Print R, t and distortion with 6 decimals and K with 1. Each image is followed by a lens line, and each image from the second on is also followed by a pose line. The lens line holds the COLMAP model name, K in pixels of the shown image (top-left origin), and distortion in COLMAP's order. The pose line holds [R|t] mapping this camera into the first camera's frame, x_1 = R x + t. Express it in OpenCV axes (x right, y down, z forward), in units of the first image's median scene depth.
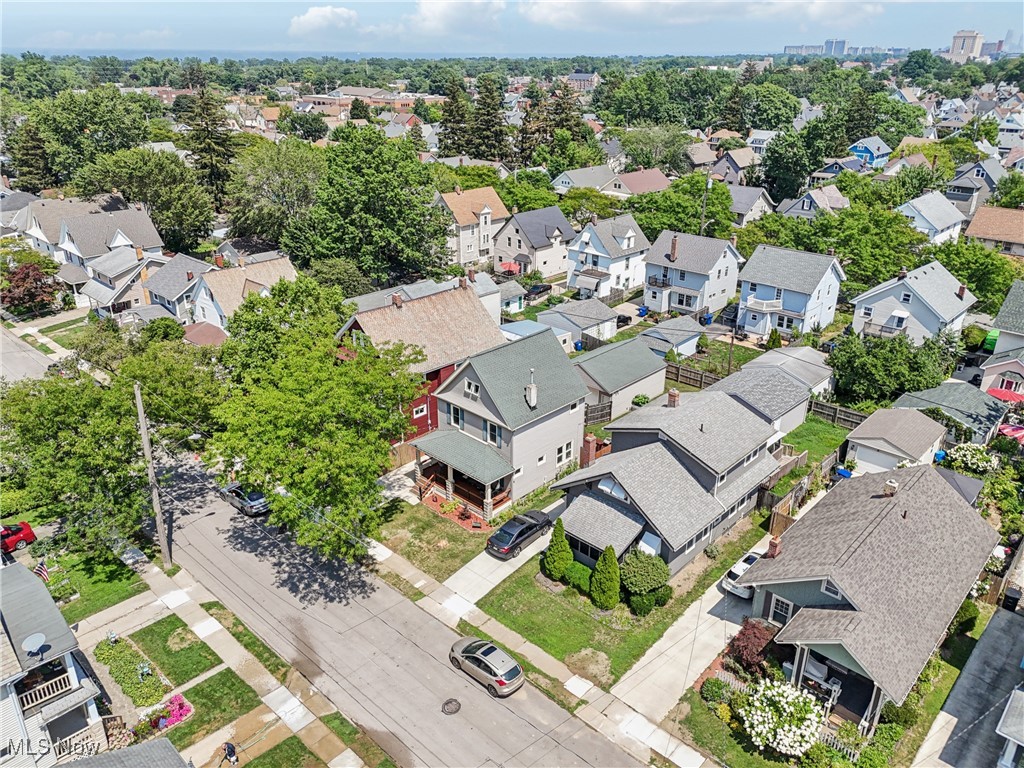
lens RADIAL K [[763.3, 0, 518.2], [0, 763.3, 384.6], [0, 0, 1]] dist [0.032485, -0.003442]
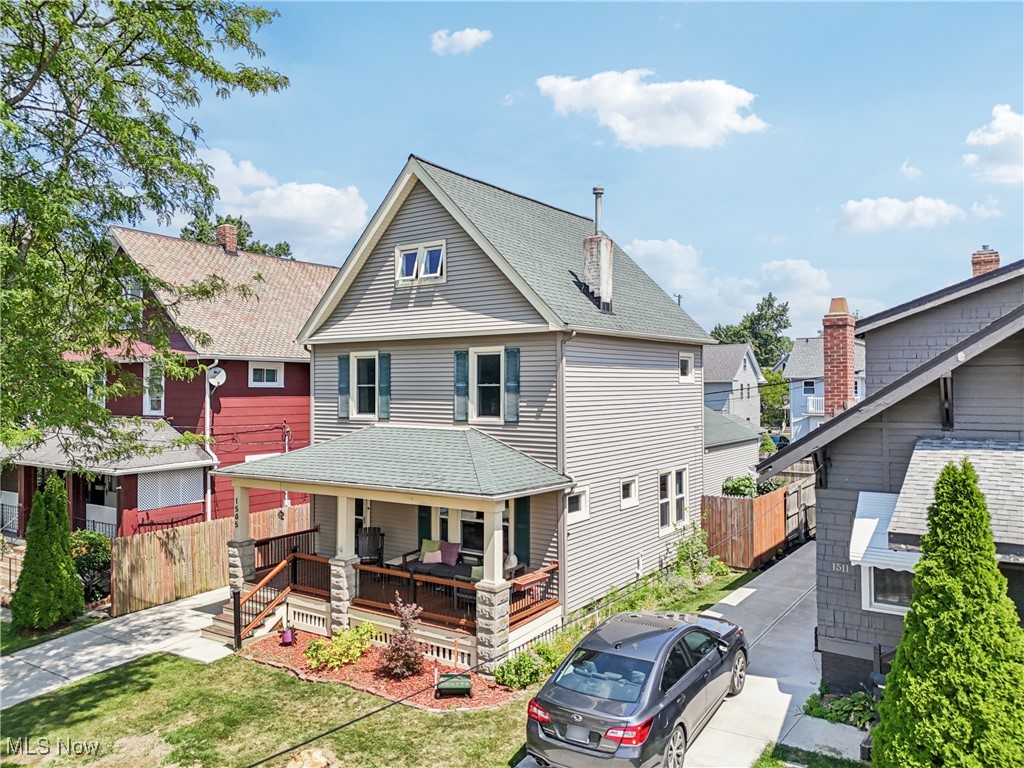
lens RADIAL K [[763.3, 0, 518.2], [0, 763.3, 384.6], [0, 0, 1]] dist [0.032485, -0.003442]
pose [[0.988247, -0.008454, 0.152634, -0.068953], [0.068990, 0.915670, -0.395967, 0.188877], [-0.136414, 0.401843, 0.905491, 0.709891]]
